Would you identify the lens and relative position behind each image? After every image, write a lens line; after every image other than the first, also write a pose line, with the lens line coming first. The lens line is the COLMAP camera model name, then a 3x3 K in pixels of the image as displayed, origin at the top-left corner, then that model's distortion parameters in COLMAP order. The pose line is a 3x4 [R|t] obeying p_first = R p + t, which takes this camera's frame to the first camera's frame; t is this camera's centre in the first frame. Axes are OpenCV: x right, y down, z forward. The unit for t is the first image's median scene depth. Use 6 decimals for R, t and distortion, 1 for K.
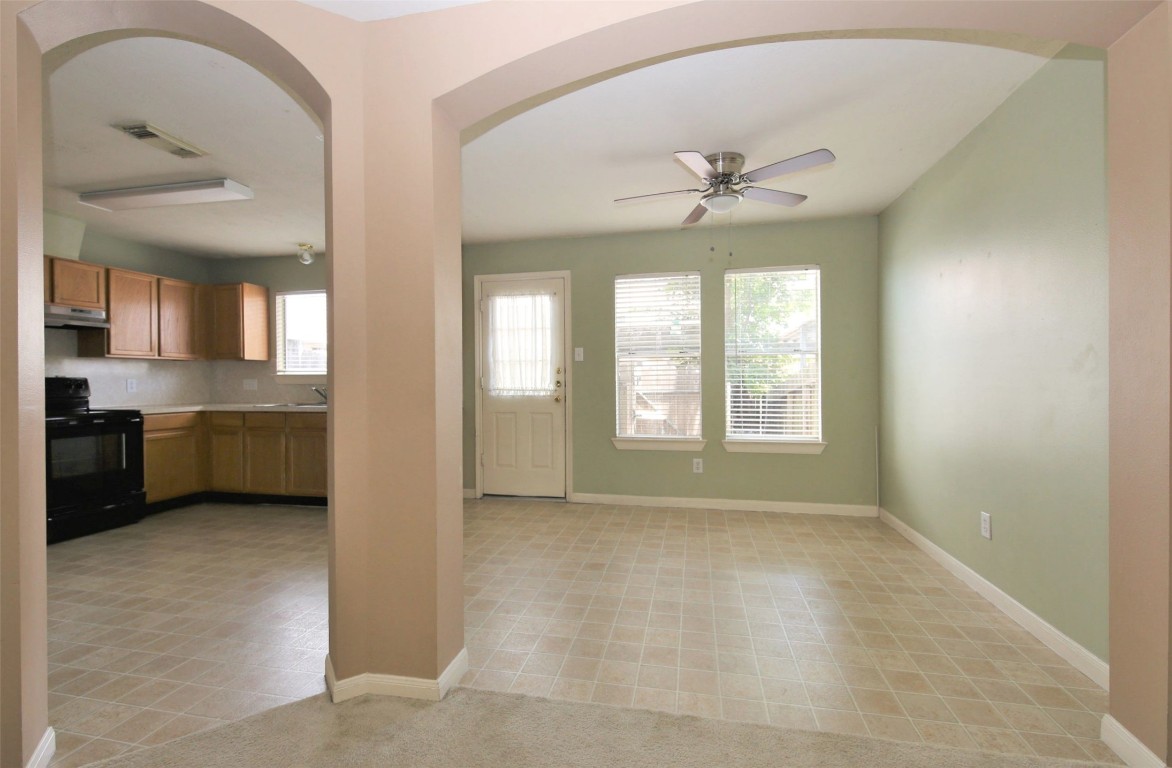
lens RADIAL K [[504.6, 0, 594.8], [0, 504.6, 385.5], [0, 0, 1]] dist [-0.001035, -0.002399]
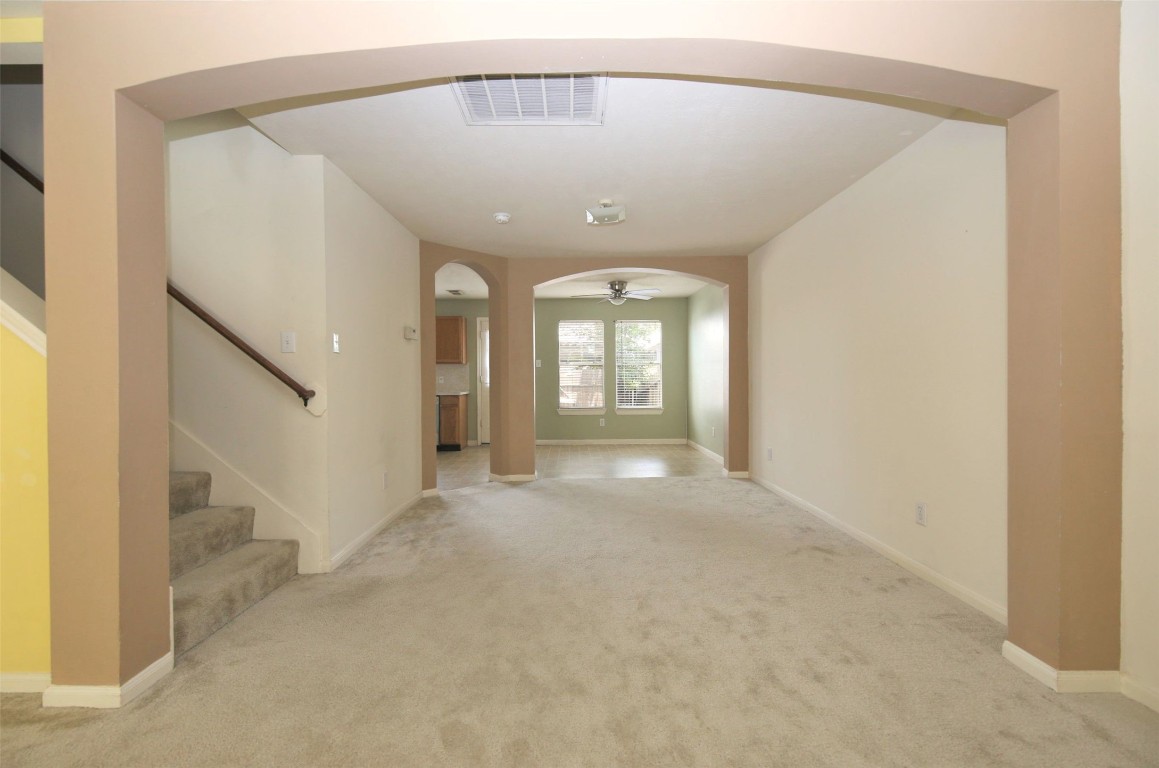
lens RADIAL K [[534.1, 0, 581.1], [0, 534.1, 383.0], [0, 0, 1]] dist [0.016244, -0.004214]
pose [[0.975267, 0.001013, 0.221027, -0.317487], [-0.000267, 0.999994, -0.003405, 0.016758], [-0.221029, 0.003262, 0.975262, -0.949036]]
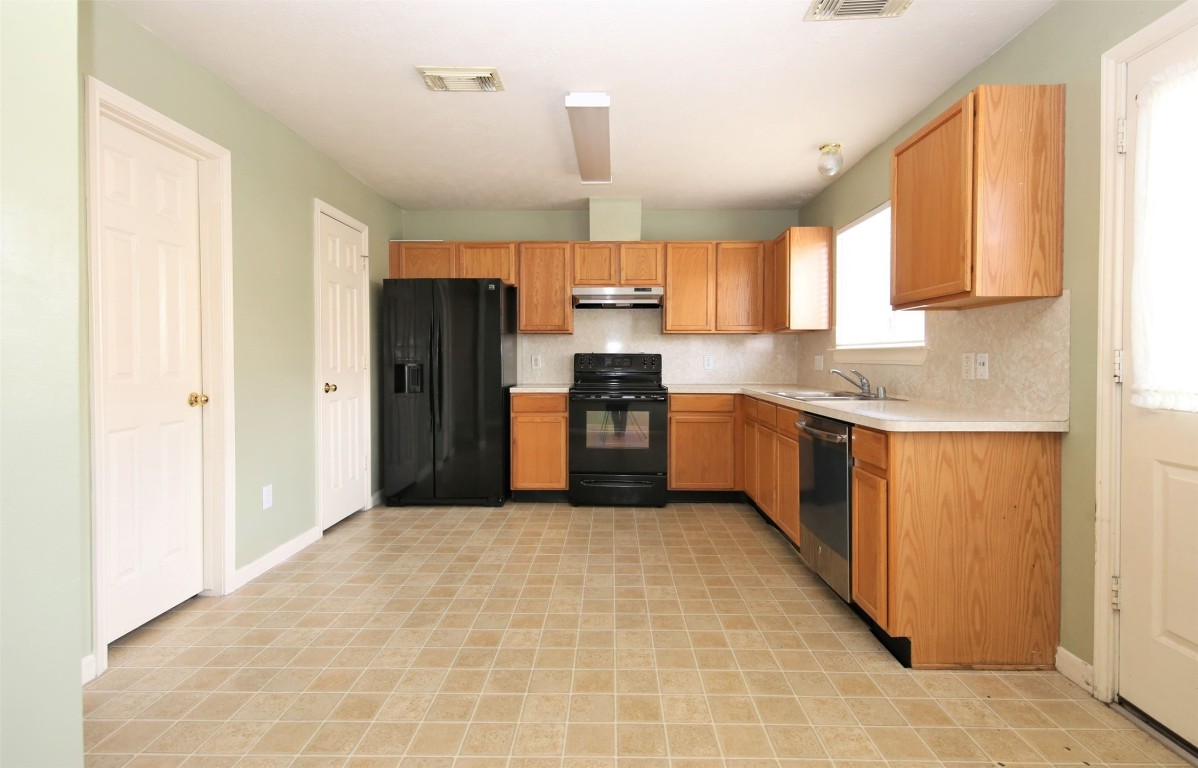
lens RADIAL K [[578.5, 0, 612.6], [0, 578.5, 364.4], [0, 0, 1]] dist [0.038319, -0.002000]
pose [[0.173541, 0.010898, -0.984766, 0.116916], [-0.014976, 0.999852, 0.008426, -0.003464], [0.984713, 0.013285, 0.173679, 0.647447]]
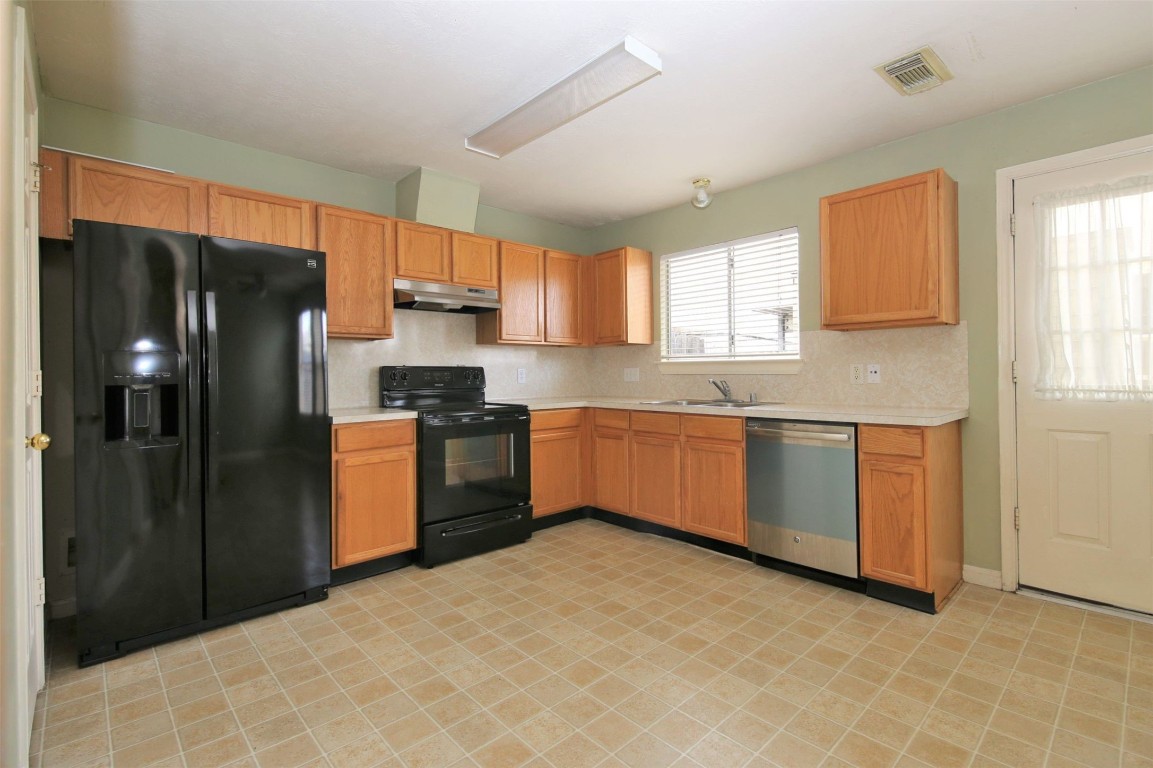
lens RADIAL K [[531.4, 0, 604.1], [0, 531.4, 368.7], [0, 0, 1]] dist [0.016244, -0.004214]
pose [[0.821867, -0.009517, -0.569599, -0.277071], [0.000596, 0.999874, -0.015846, 0.002075], [0.569679, 0.012684, 0.821770, 0.324539]]
